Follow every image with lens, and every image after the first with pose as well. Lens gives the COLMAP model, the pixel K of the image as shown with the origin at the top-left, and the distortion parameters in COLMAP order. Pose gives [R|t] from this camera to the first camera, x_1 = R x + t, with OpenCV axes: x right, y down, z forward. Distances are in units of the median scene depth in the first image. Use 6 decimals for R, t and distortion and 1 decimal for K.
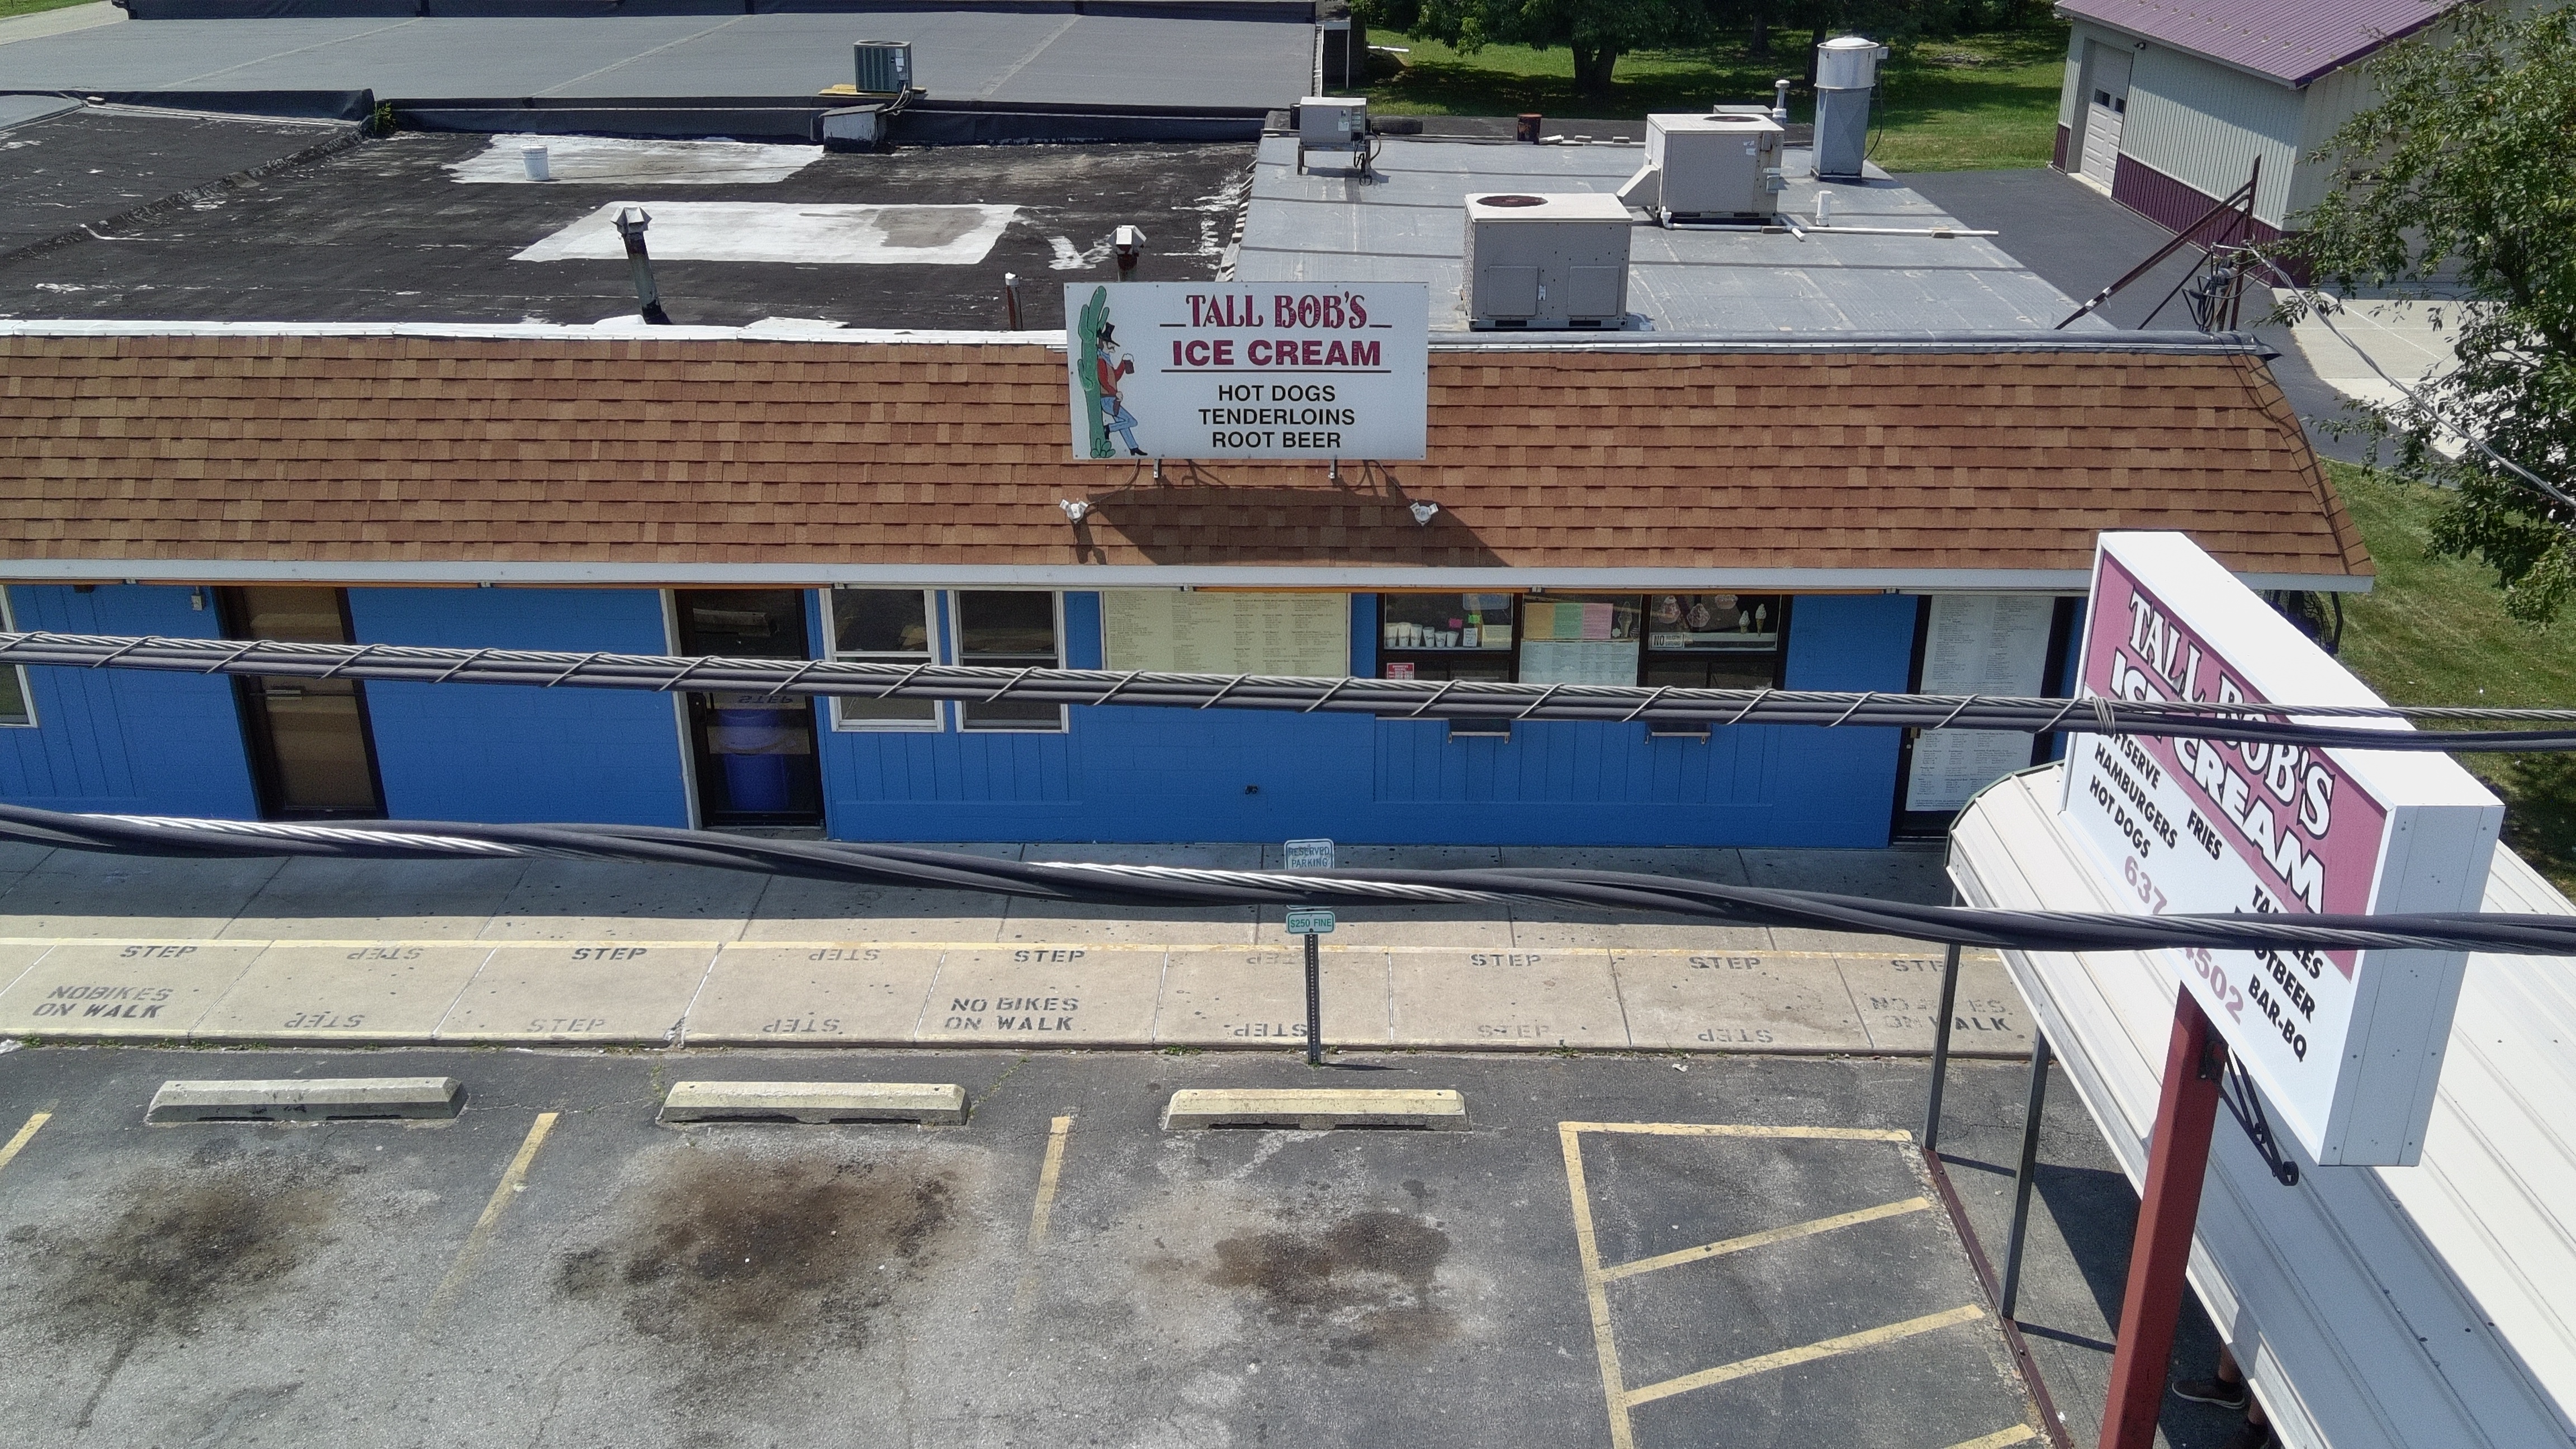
lens RADIAL K [[2009.2, 0, 1300.1], [0, 2009.2, 724.3], [0, 0, 1]] dist [0.083192, -0.084755]
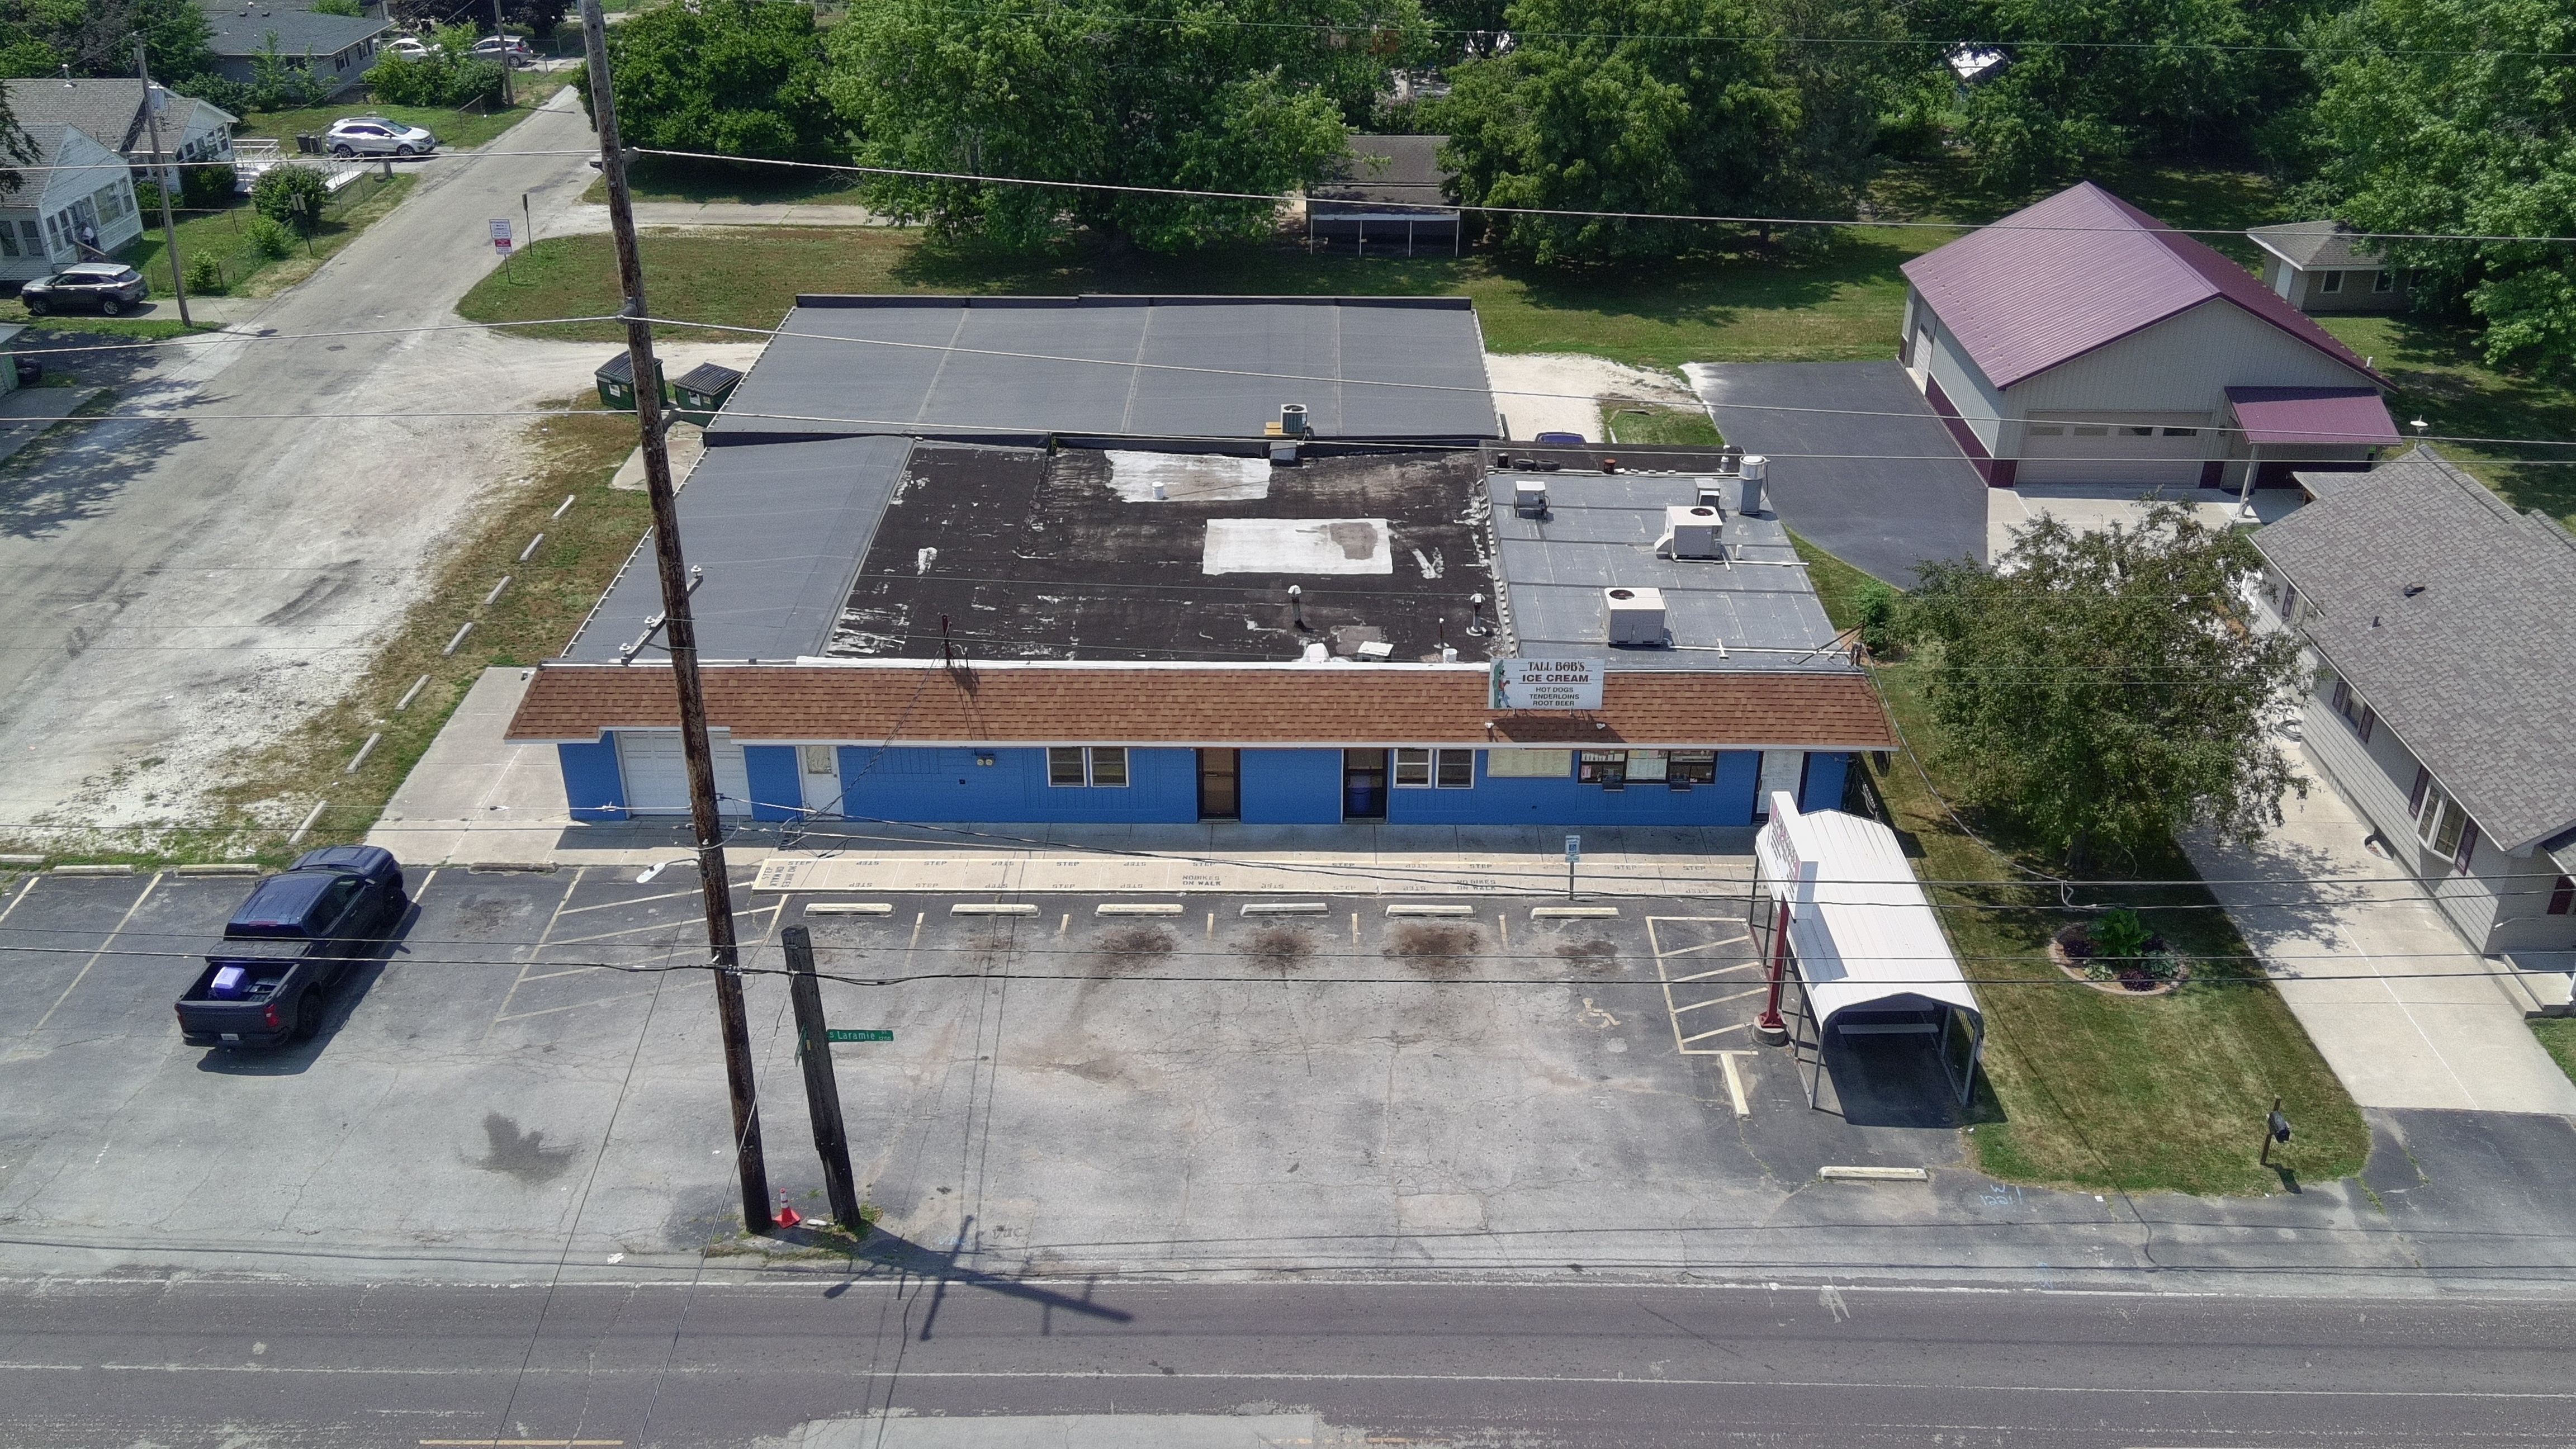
lens RADIAL K [[2009.2, 0, 1285.5], [0, 2009.2, 724.7], [0, 0, 1]] dist [0.083192, -0.084755]
pose [[0.999985, -0.002366, 0.004881, -0.446385], [0.001932, 0.996195, 0.087133, -0.382753], [-0.005068, -0.087122, 0.996185, -2.133256]]
